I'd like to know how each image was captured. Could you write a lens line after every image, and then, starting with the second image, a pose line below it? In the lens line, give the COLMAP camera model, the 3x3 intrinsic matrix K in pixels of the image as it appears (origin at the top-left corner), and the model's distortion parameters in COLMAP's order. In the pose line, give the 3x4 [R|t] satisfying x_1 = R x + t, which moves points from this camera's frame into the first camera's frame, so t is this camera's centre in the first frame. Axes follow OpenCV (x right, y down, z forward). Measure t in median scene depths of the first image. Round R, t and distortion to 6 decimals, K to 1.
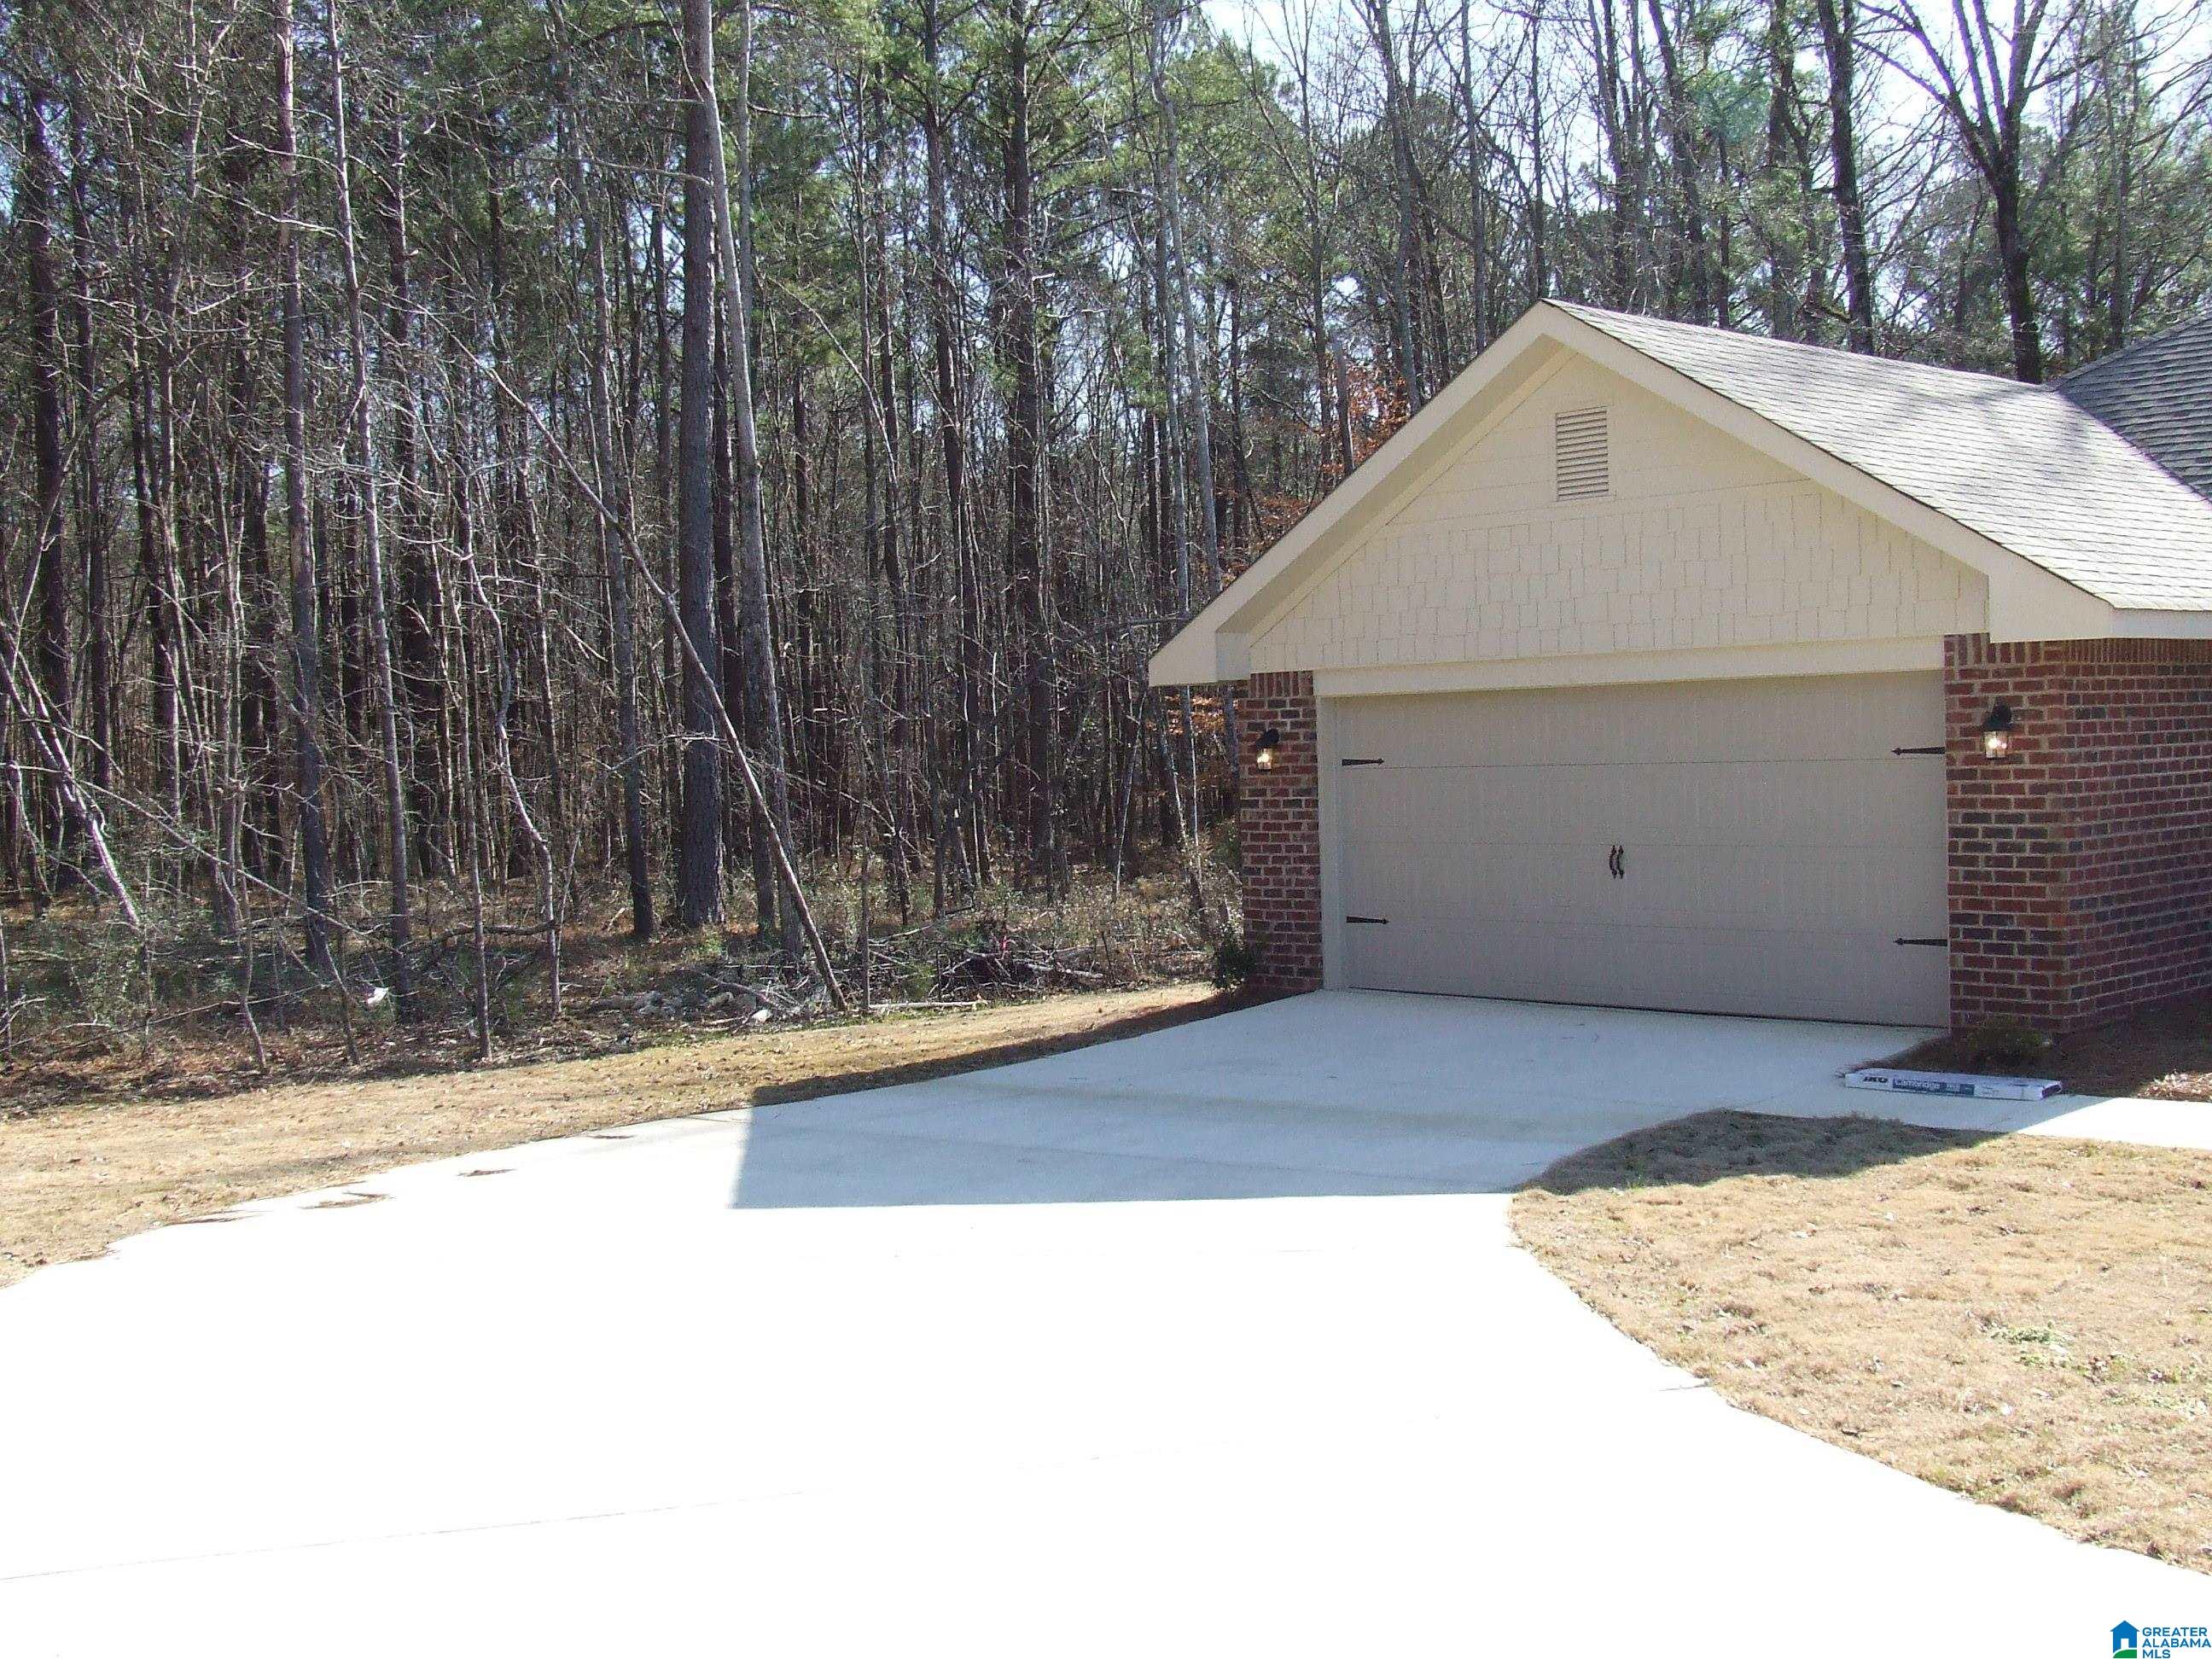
lens RADIAL K [[2423.7, 0, 1091.4], [0, 2423.7, 834.9], [0, 0, 1]] dist [-0.092027, 0.128611]
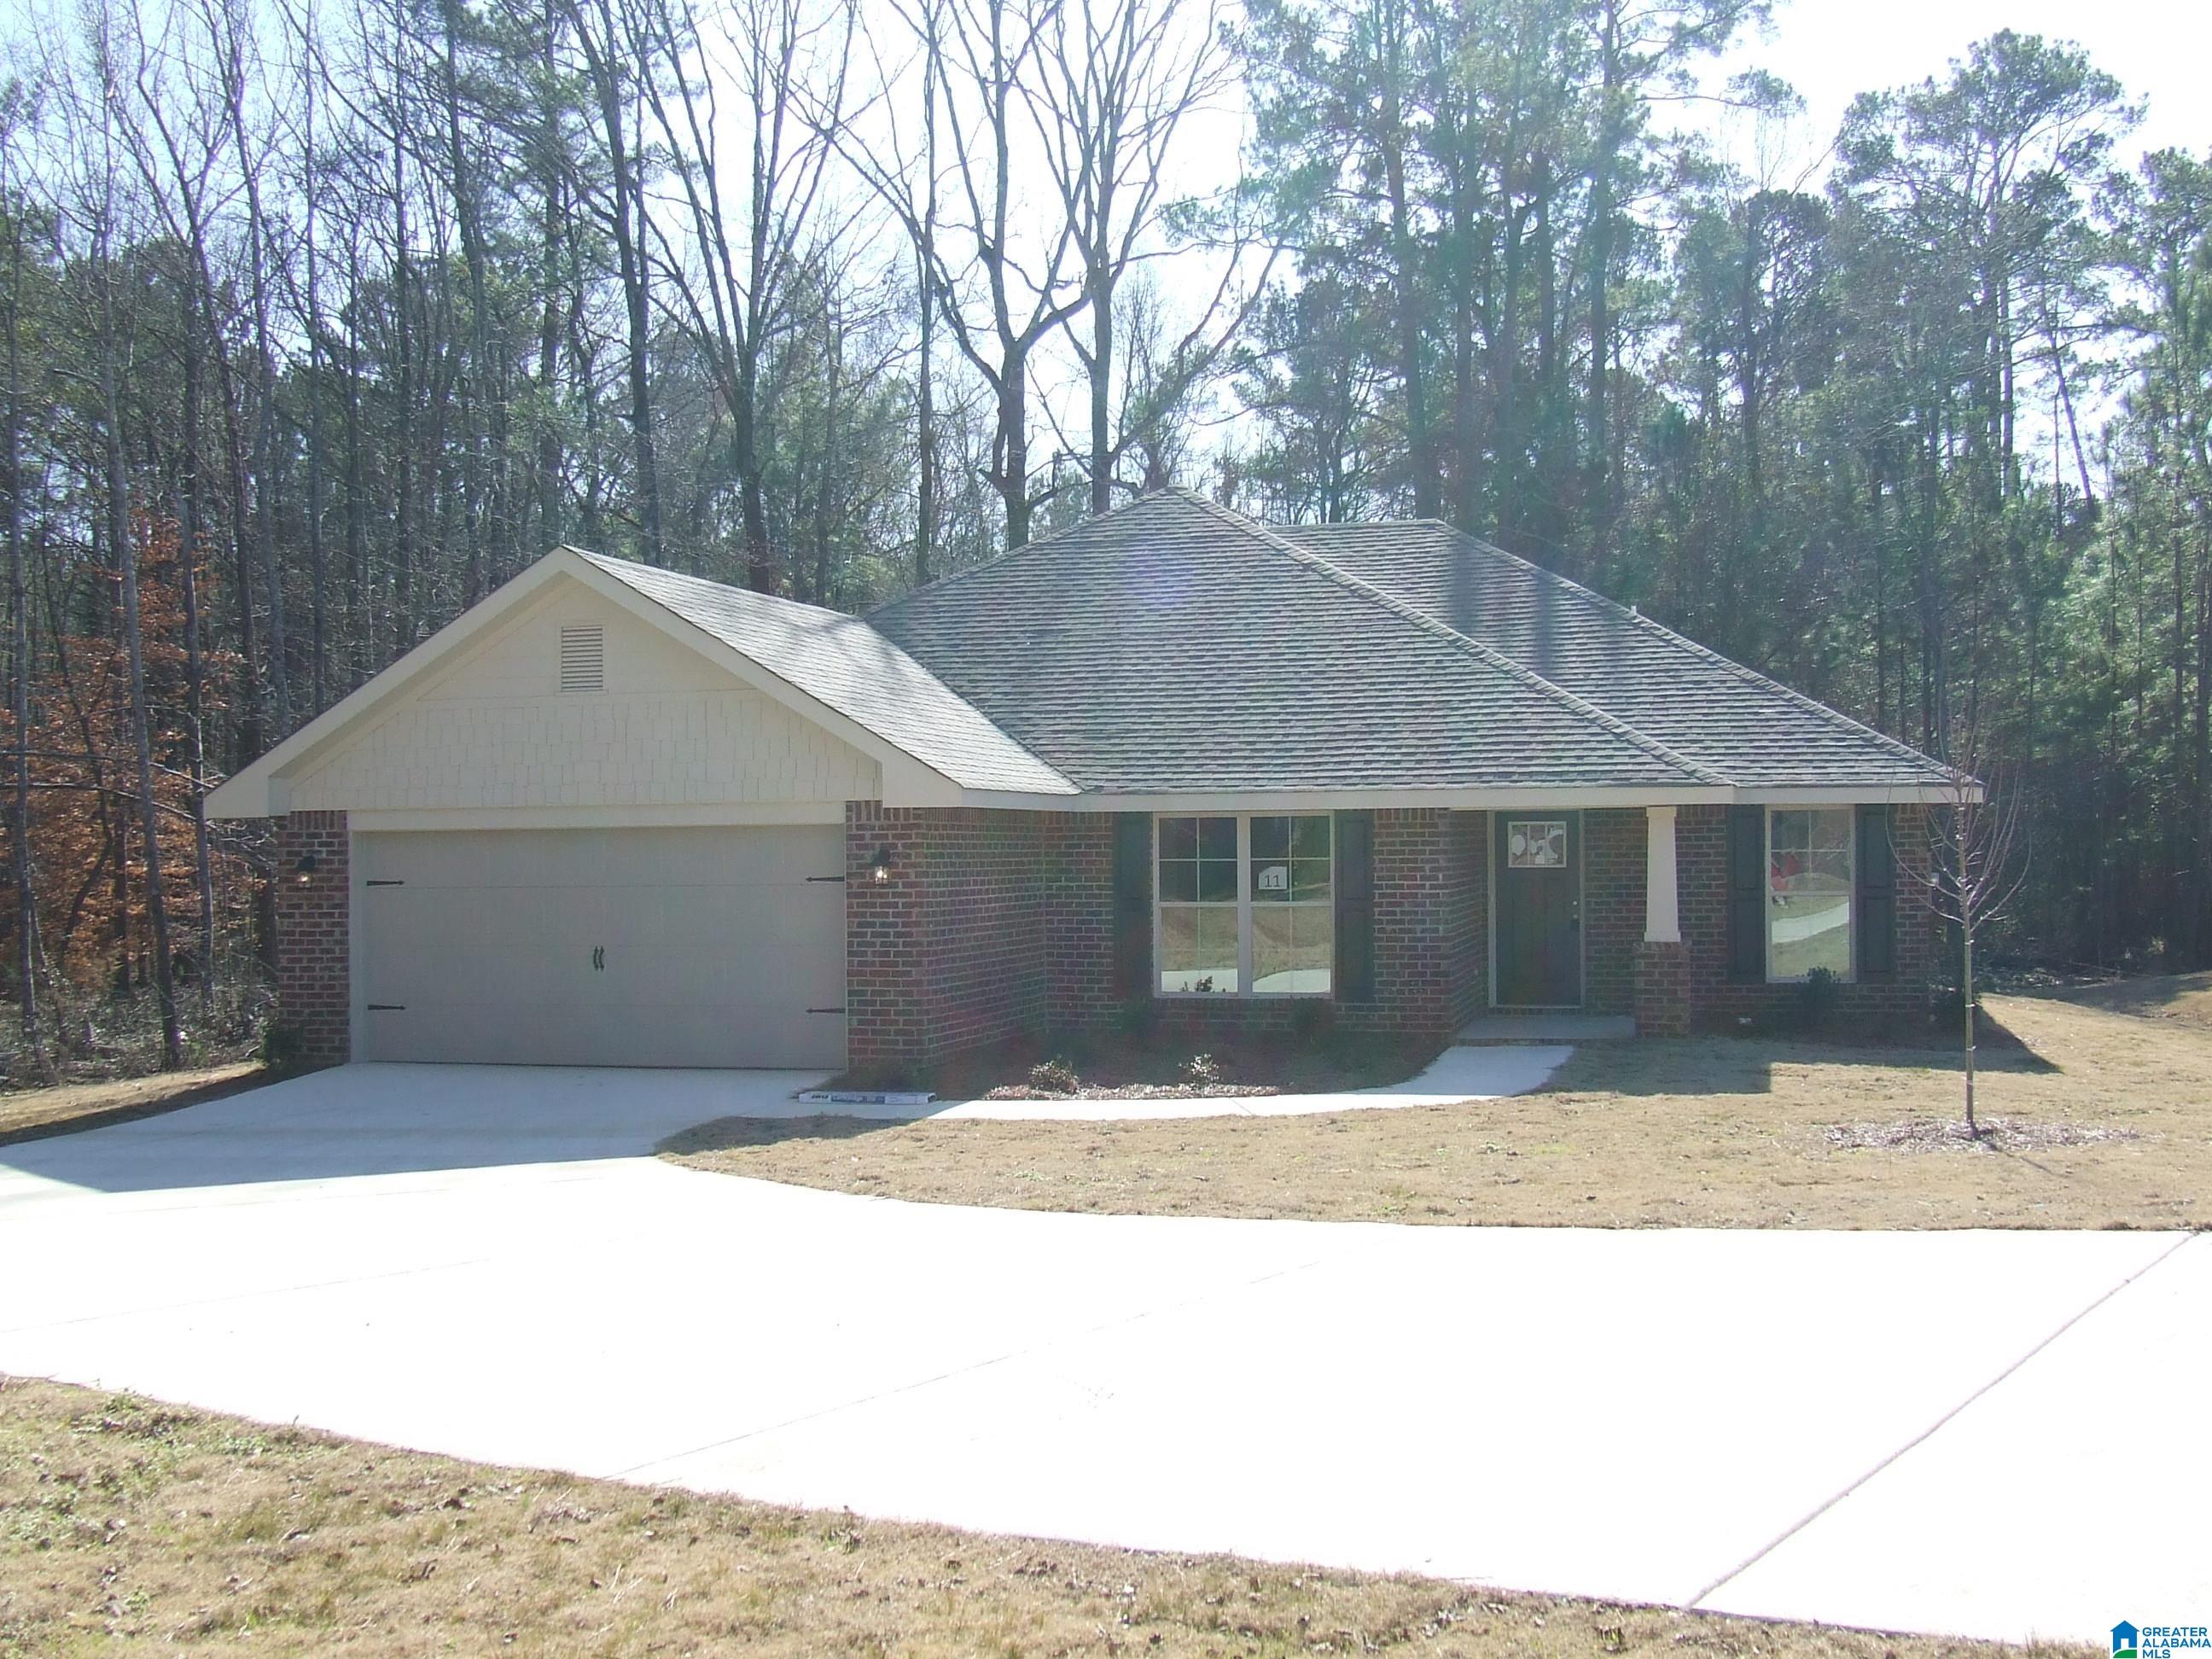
lens RADIAL K [[2423.7, 0, 1091.4], [0, 2423.7, 834.9], [0, 0, 1]] dist [-0.092027, 0.128611]
pose [[0.855059, 0.026570, 0.517849, -0.286178], [0.003962, 0.998322, -0.057766, 0.024385], [-0.518515, 0.051445, 0.853520, -0.348929]]
